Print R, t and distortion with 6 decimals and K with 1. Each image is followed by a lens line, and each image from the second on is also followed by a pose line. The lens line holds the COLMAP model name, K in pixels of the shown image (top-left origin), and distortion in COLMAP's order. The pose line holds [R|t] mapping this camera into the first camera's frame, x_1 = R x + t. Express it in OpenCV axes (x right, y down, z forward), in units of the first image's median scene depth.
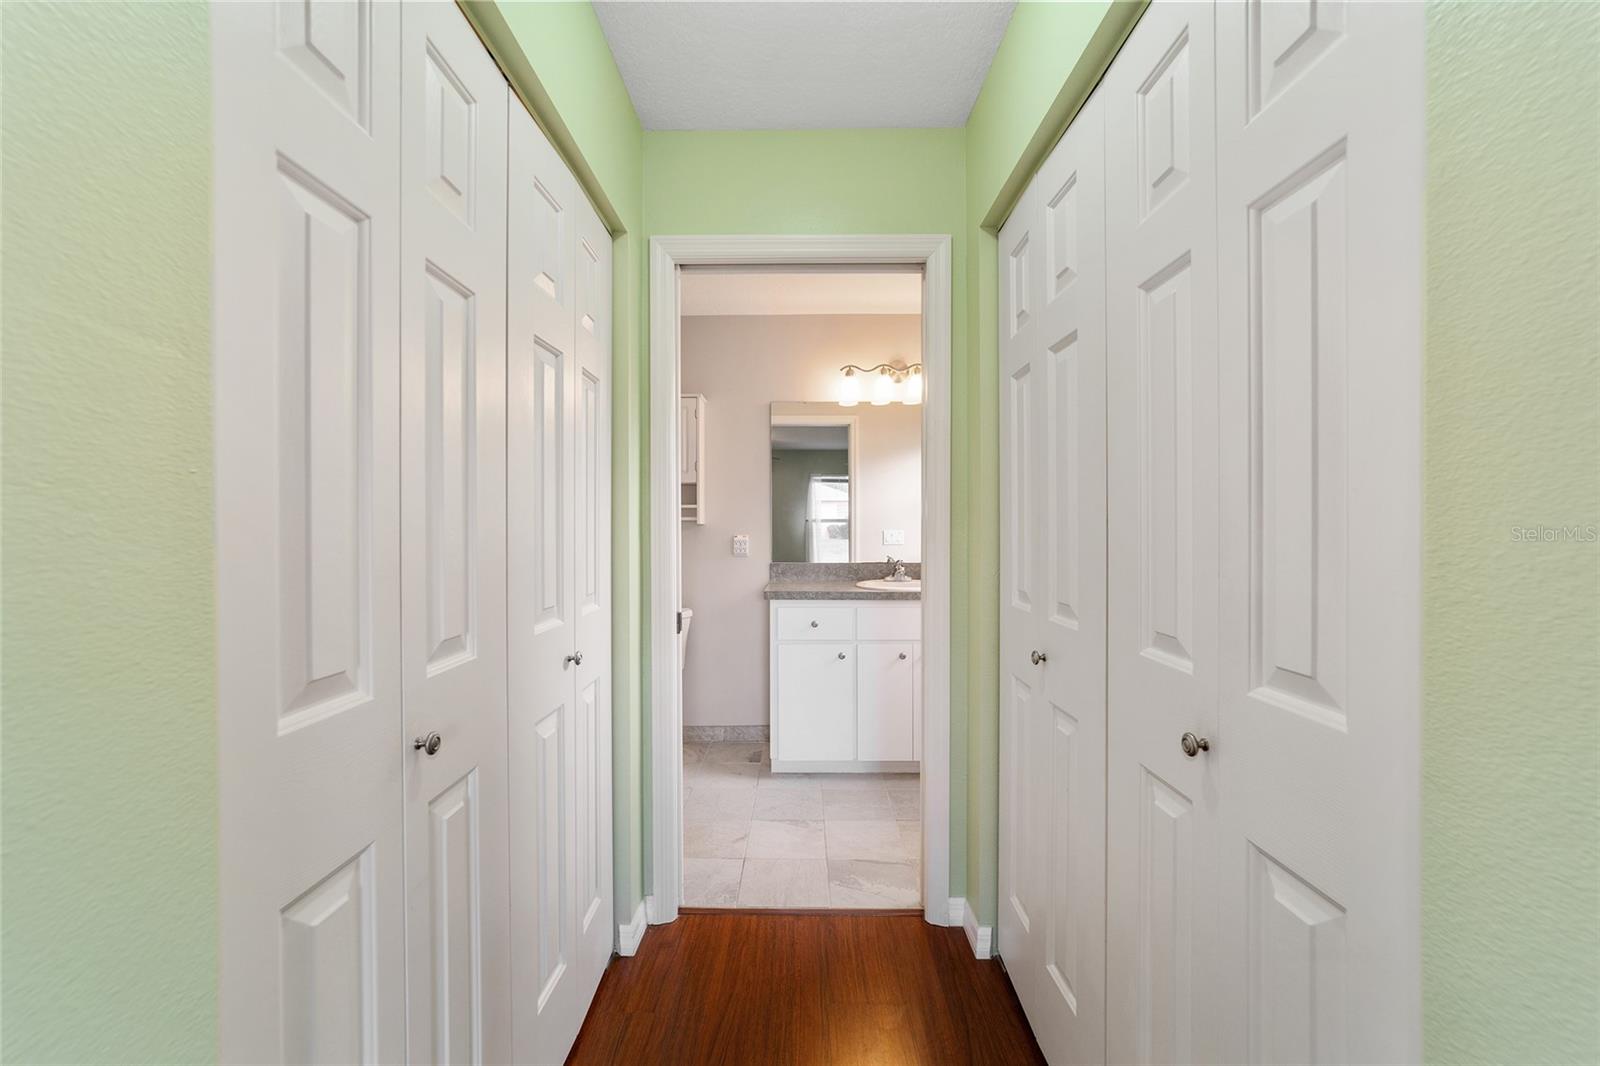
lens RADIAL K [[608.9, 0, 797.5], [0, 608.9, 528.9], [0, 0, 1]] dist [-0.002399, 0.000595]
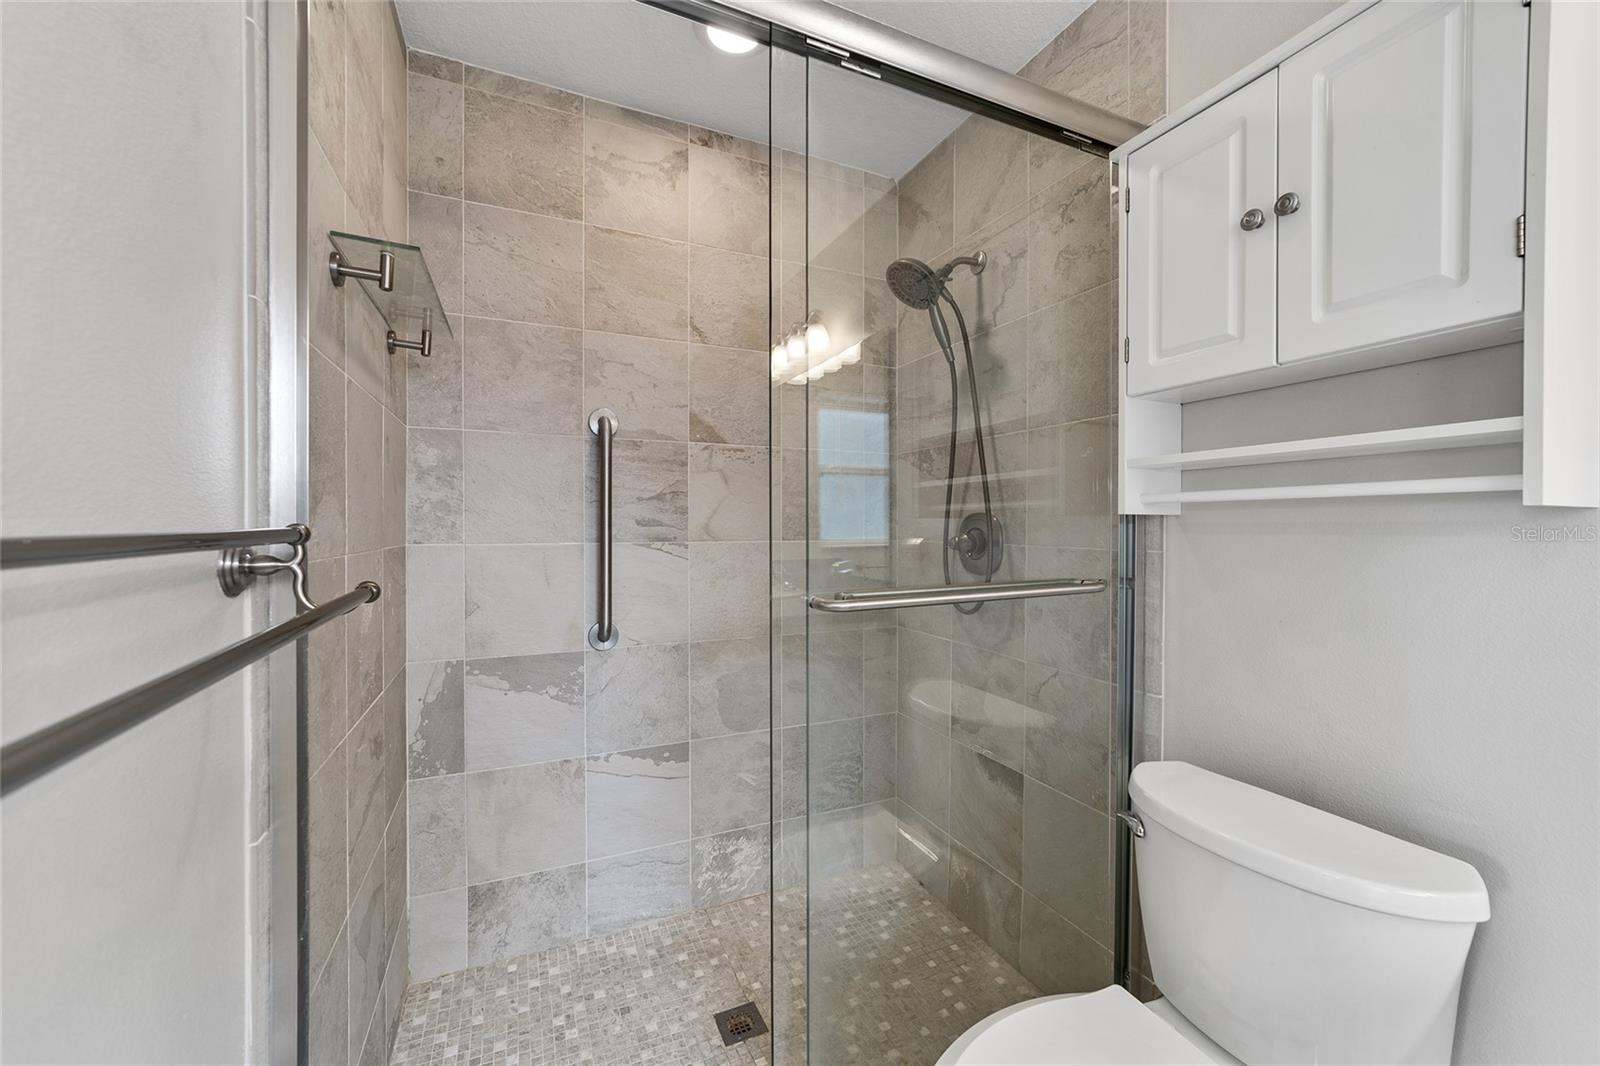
lens RADIAL K [[607.0, 0, 792.9], [0, 607.0, 530.4], [0, 0, 1]] dist [-0.027263, 0.011293]
pose [[0.407475, 0.009099, -0.913171, -0.075182], [-0.004867, 0.999958, 0.007792, -0.000137], [0.913204, 0.001269, 0.407502, 0.654405]]
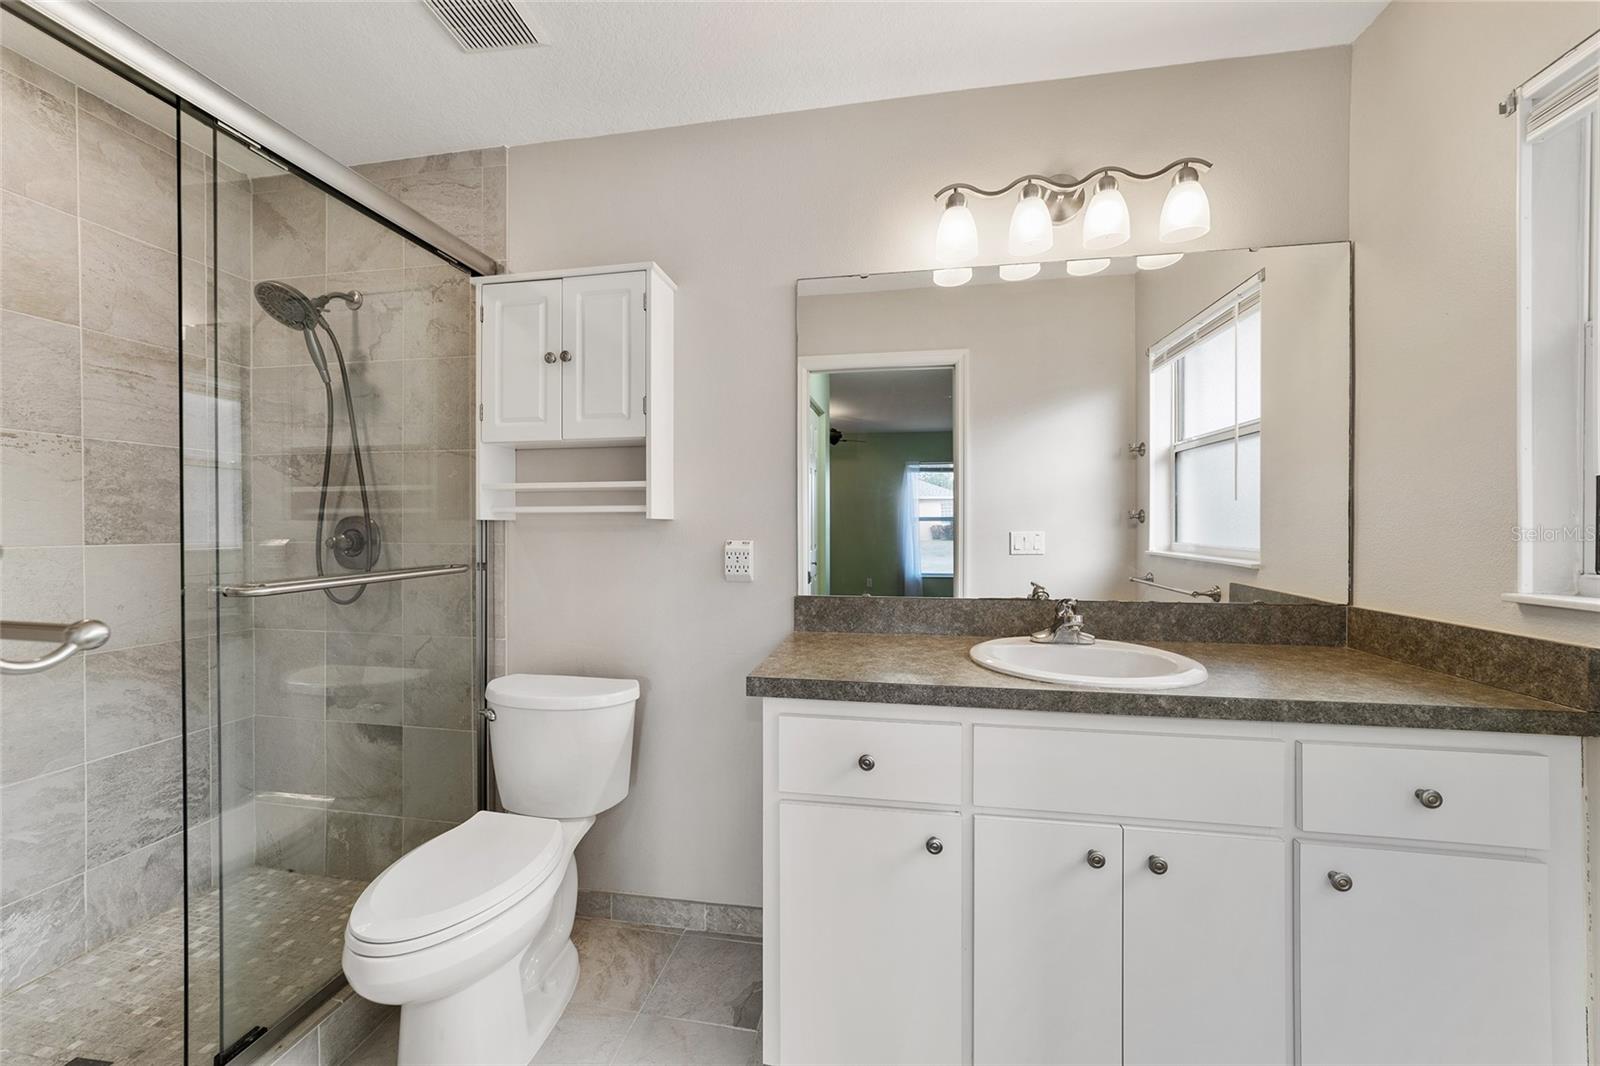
lens RADIAL K [[608.9, 0, 797.5], [0, 608.9, 528.9], [0, 0, 1]] dist [-0.002399, 0.000595]
pose [[0.985995, 0.000750, -0.166776, 0.042748], [-0.000838, 1.000000, -0.000457, 0.000450], [0.166776, 0.000590, 0.985995, 0.498672]]
